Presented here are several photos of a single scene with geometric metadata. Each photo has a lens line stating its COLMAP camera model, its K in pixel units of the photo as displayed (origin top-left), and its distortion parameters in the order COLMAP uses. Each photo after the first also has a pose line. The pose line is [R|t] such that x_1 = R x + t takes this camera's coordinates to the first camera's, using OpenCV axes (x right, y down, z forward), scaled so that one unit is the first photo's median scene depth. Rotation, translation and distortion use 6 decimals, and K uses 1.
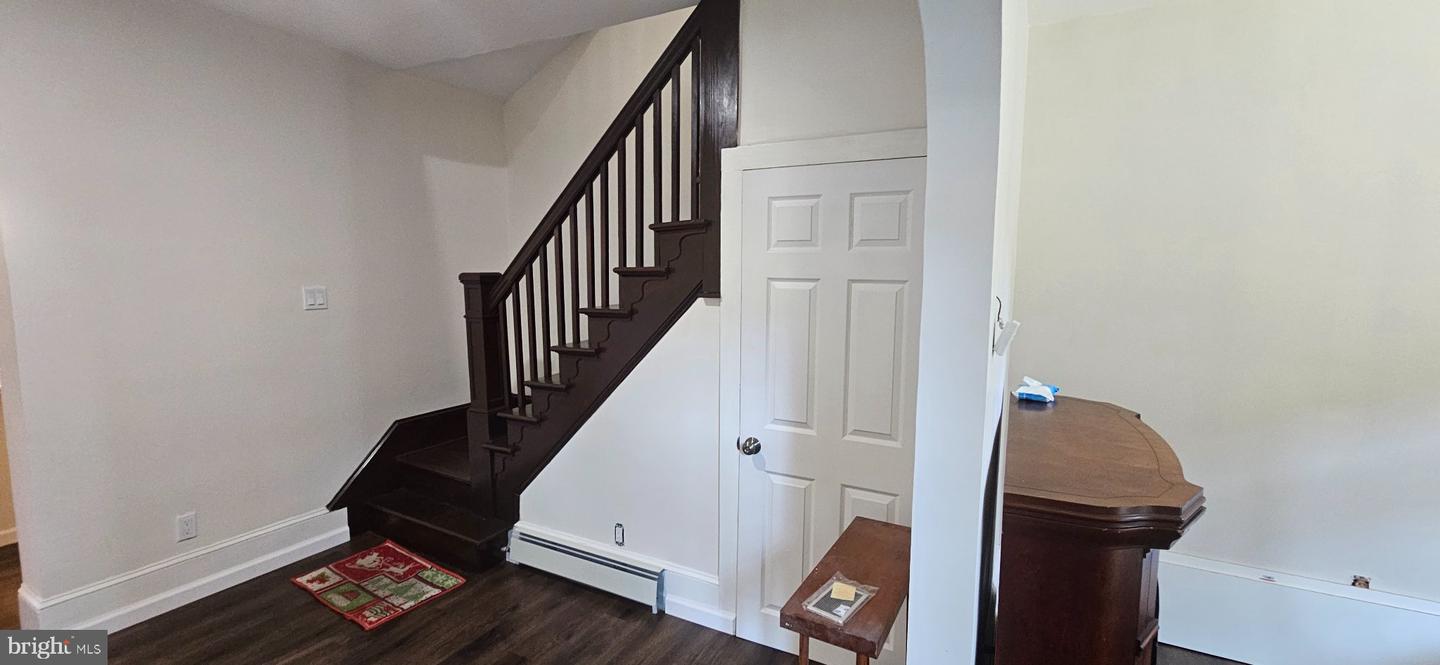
lens RADIAL K [[604.3, 0, 720.0], [0, 604.3, 332.5], [0, 0, 1]] dist [0.000349, 0.000278]
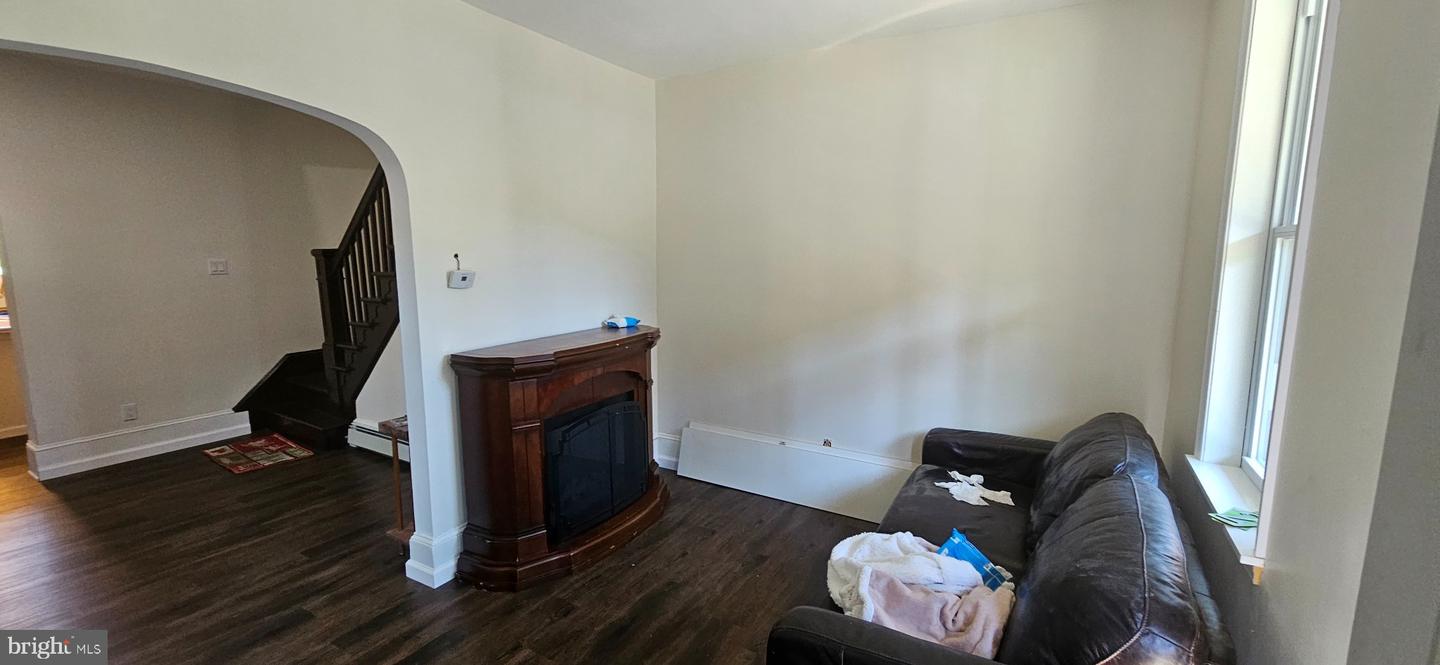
lens RADIAL K [[608.3, 0, 720.0], [0, 608.3, 332.5], [0, 0, 1]] dist [-0.000534, -0.000250]
pose [[0.999002, 0.000602, -0.044657, 0.650154], [0.001496, 0.998897, 0.046937, 0.036759], [0.044636, -0.046957, 0.997899, -0.450697]]
